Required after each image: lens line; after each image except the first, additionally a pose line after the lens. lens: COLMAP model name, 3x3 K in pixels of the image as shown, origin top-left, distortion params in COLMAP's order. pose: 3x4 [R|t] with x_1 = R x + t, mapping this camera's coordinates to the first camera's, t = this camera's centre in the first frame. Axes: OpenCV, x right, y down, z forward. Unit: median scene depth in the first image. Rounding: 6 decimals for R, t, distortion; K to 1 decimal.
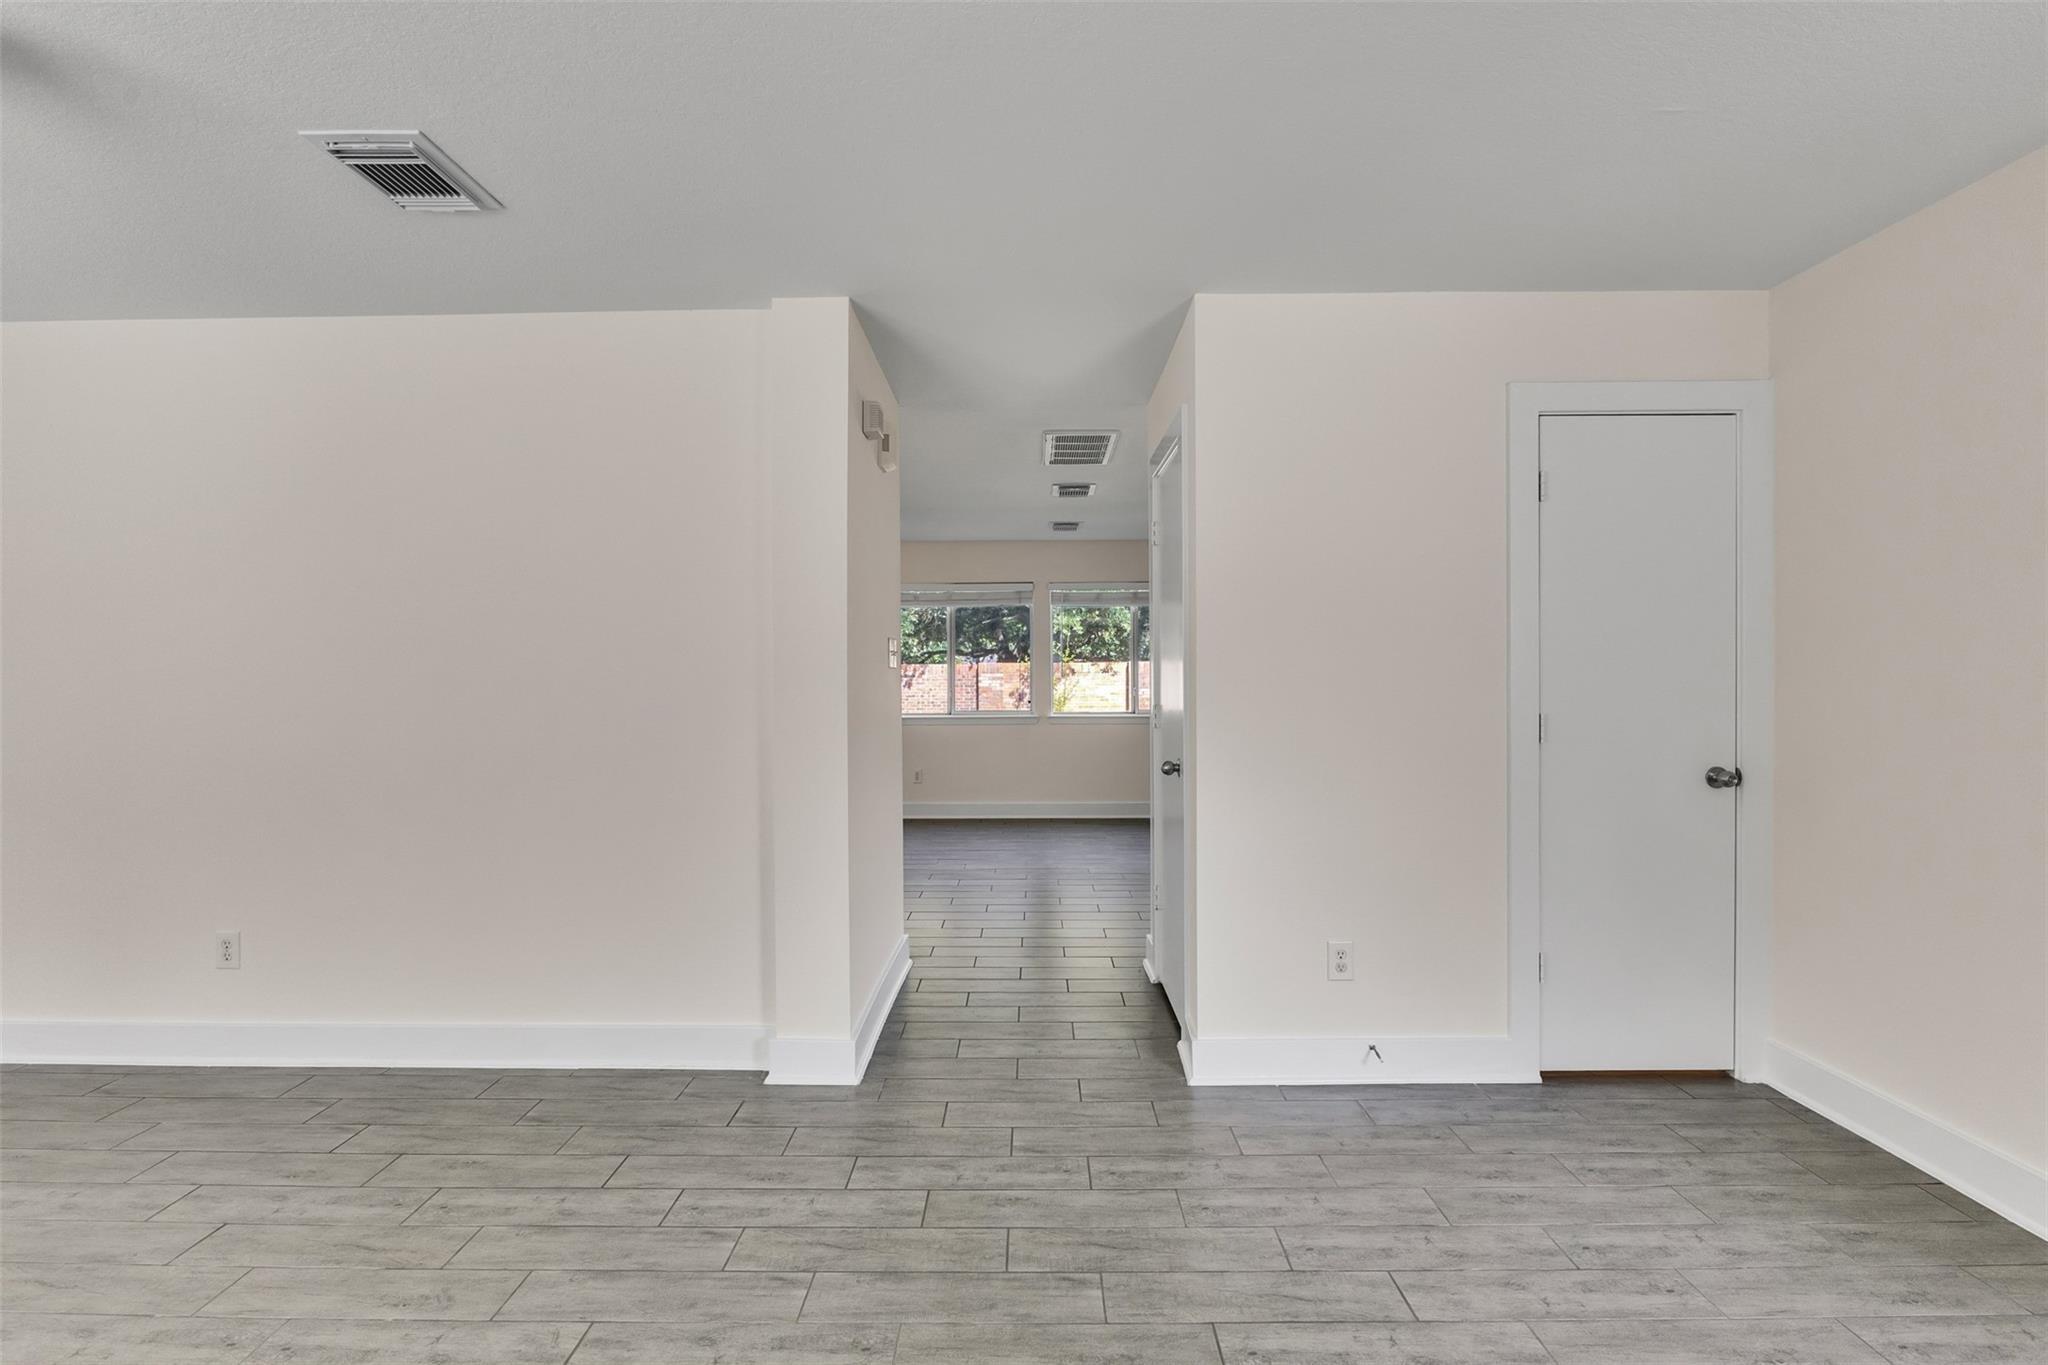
lens RADIAL K [[908.1, 0, 1021.6], [0, 908.1, 680.0], [0, 0, 1]] dist [-0.007849, -0.000860]
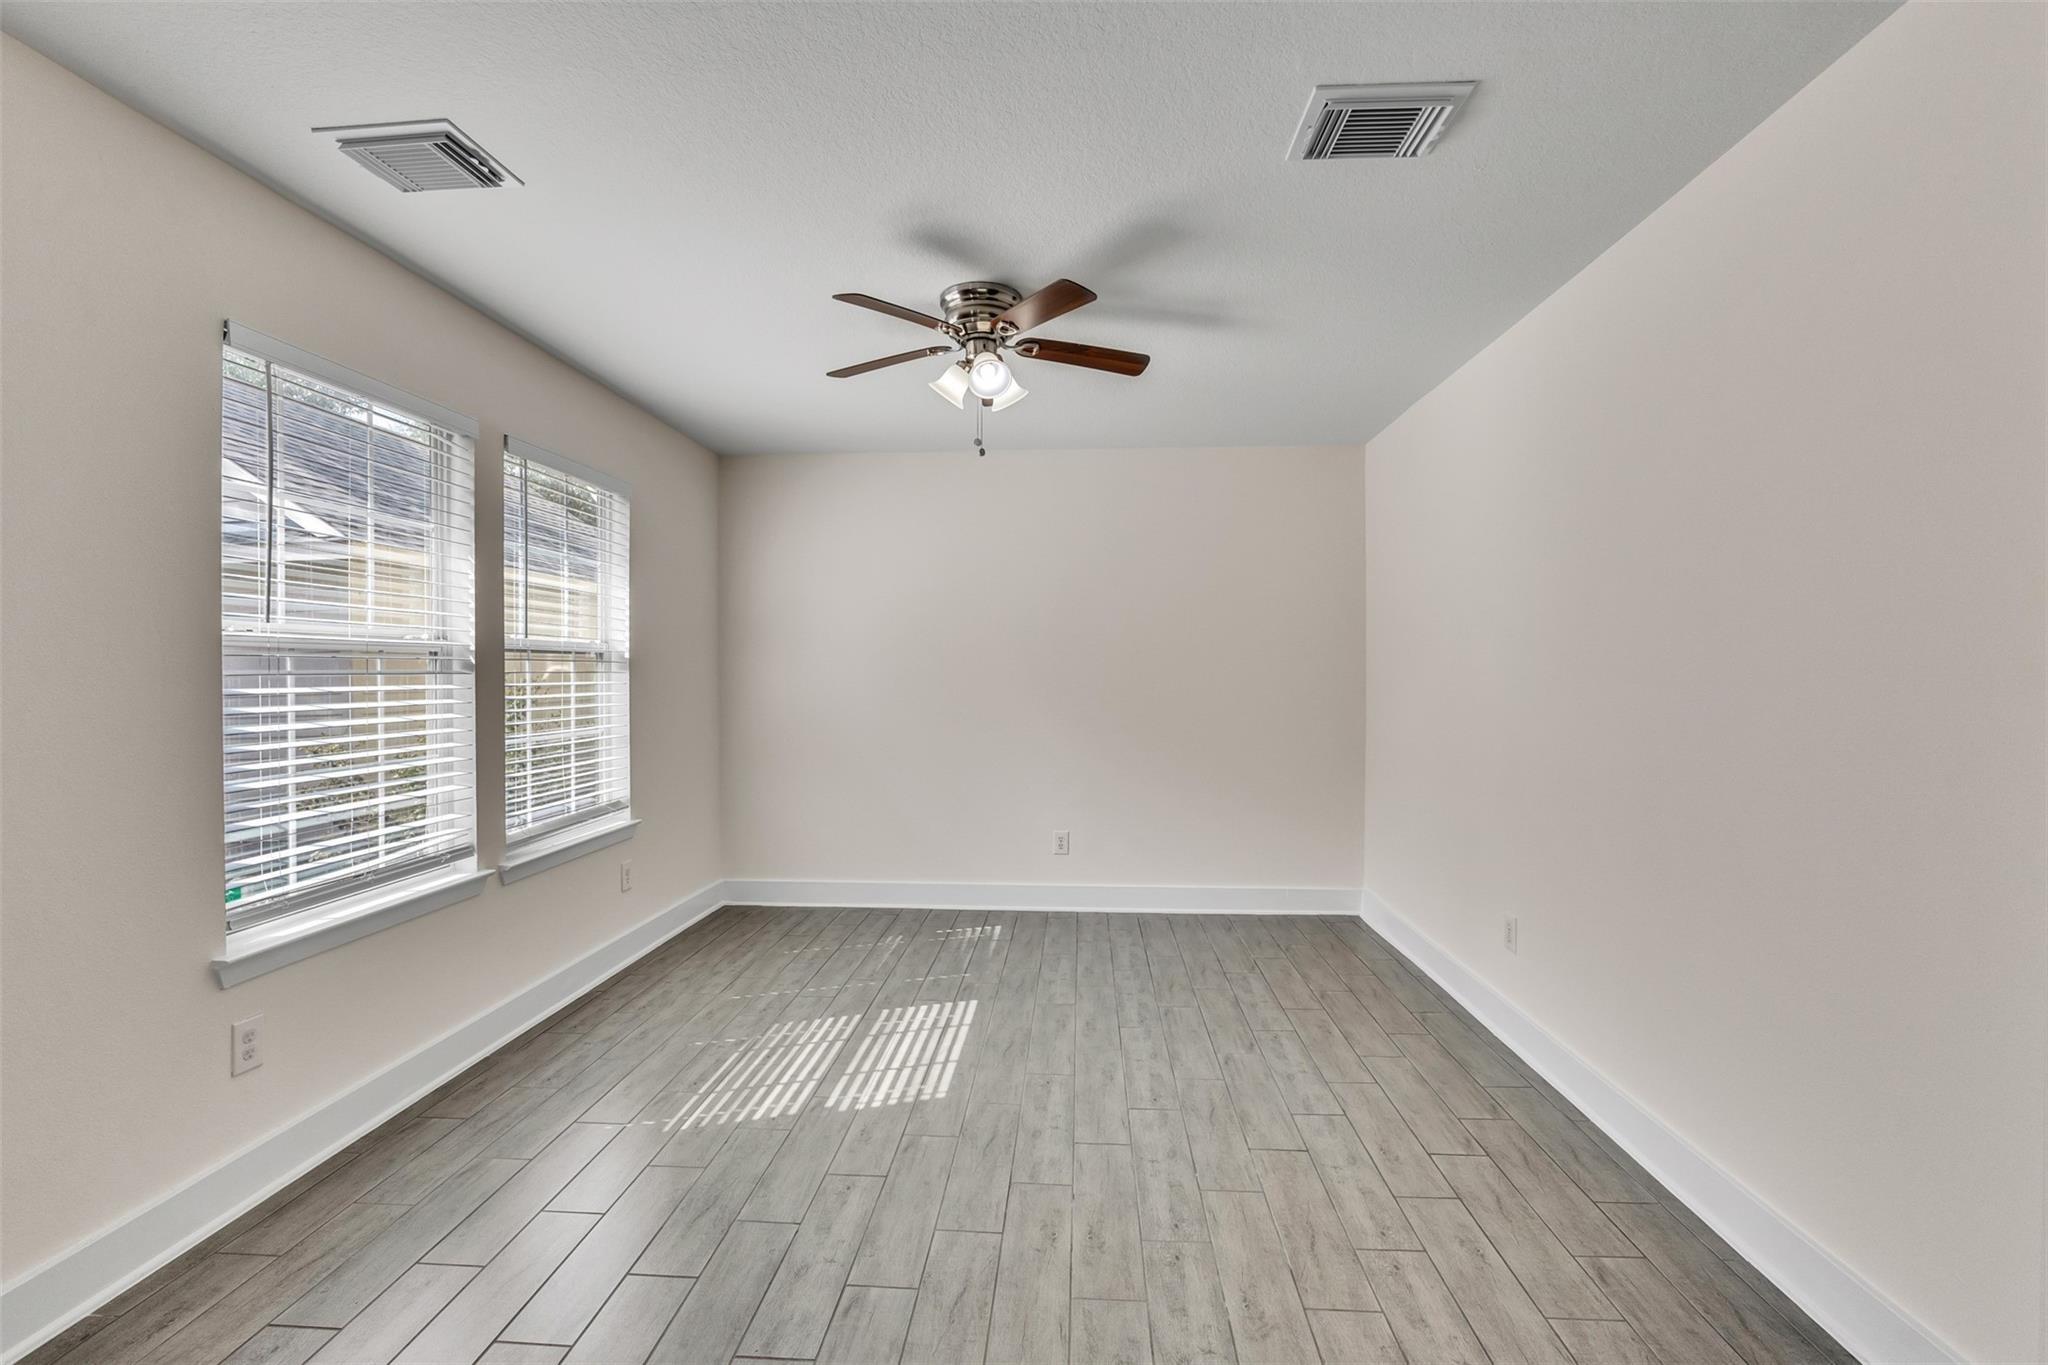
lens RADIAL K [[908.1, 0, 1025.0], [0, 908.1, 683.4], [0, 0, 1]] dist [-0.007849, -0.000860]
pose [[-0.054182, 0.018994, -0.998350, 0.233041], [-0.003996, 0.999807, 0.019239, -0.008646], [0.998523, 0.005031, -0.054096, 0.603618]]
